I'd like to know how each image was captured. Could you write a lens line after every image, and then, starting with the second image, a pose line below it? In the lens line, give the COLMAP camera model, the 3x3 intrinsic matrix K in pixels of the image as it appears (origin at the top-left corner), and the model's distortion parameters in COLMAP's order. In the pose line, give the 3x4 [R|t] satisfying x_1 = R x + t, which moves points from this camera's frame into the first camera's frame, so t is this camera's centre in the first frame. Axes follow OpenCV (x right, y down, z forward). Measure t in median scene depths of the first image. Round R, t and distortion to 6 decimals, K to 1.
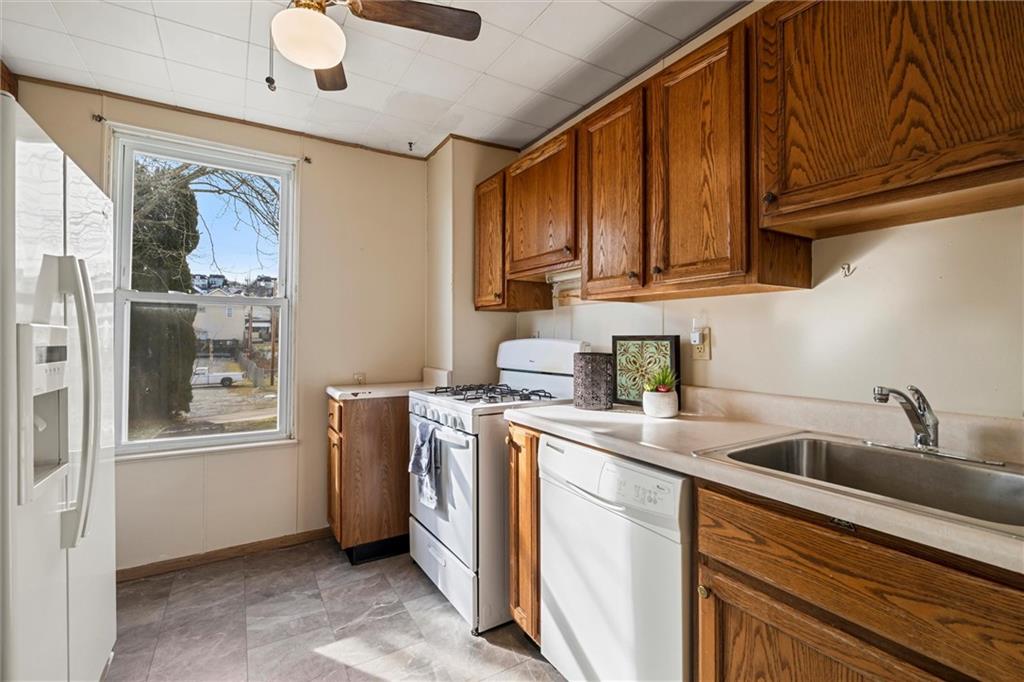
lens RADIAL K [[463.7, 0, 532.4], [0, 463.7, 340.1], [0, 0, 1]] dist [-0.000614, -0.000002]
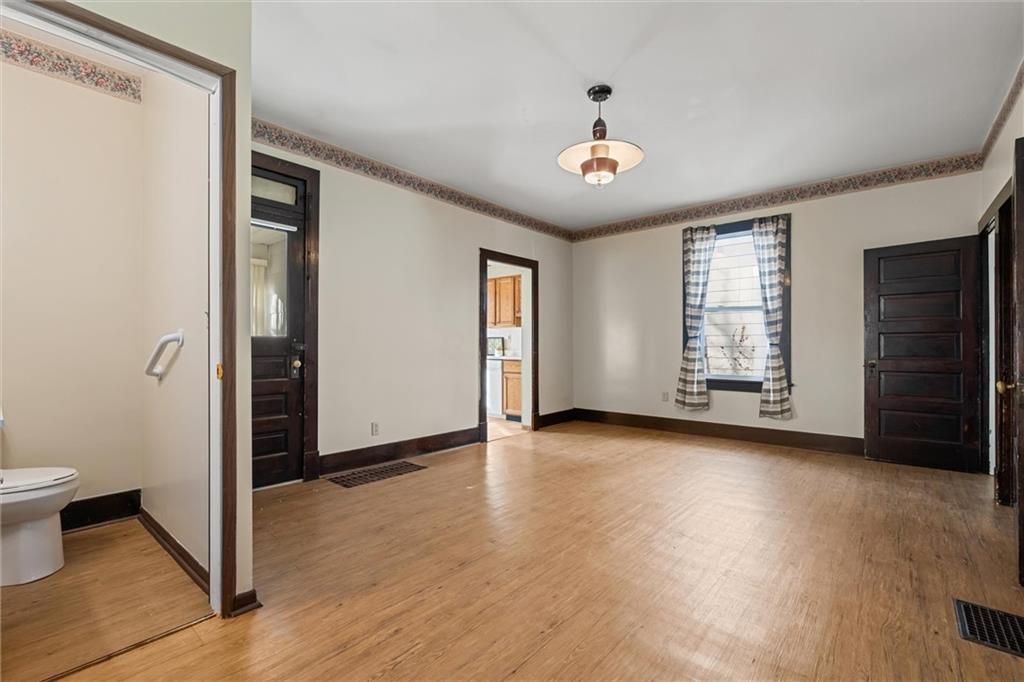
lens RADIAL K [[456.6, 0, 512.1], [0, 456.6, 348.2], [0, 0, 1]] dist [-0.004797, -0.000573]
pose [[0.962796, 0.002520, 0.270217, -0.725729], [-0.001299, 0.999988, -0.004697, 0.110093], [-0.270226, 0.004171, 0.962788, -3.014124]]
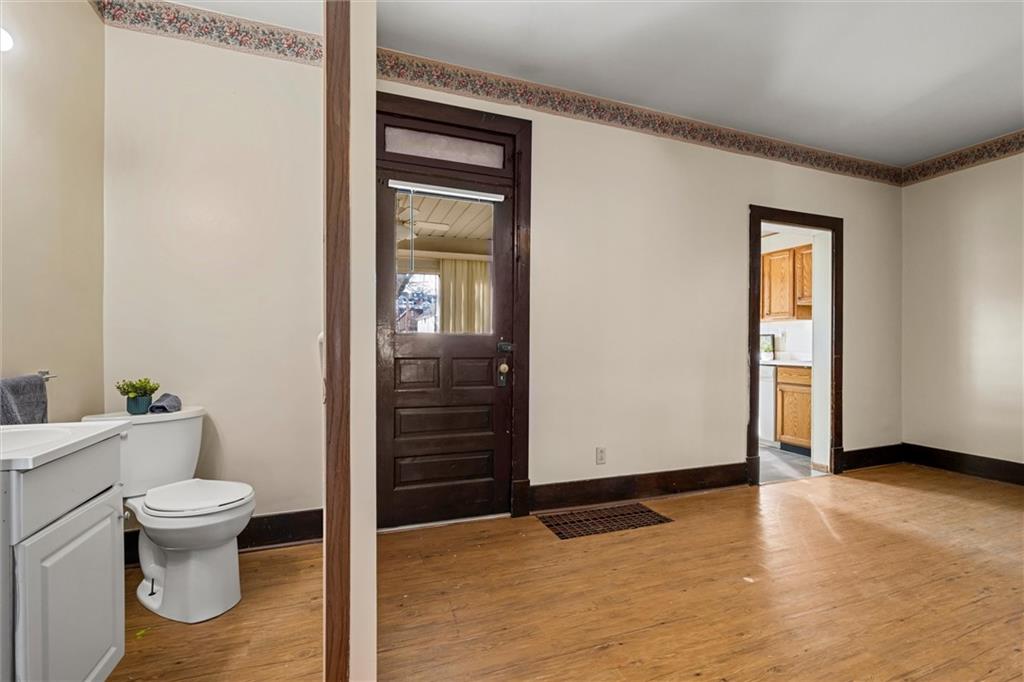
lens RADIAL K [[456.6, 0, 512.1], [0, 456.6, 348.2], [0, 0, 1]] dist [-0.004797, -0.000573]
pose [[0.975284, 0.007168, -0.220840, -0.714445], [-0.007827, 0.999967, -0.002106, 0.103673], [0.220818, 0.003782, 0.975308, -2.351717]]
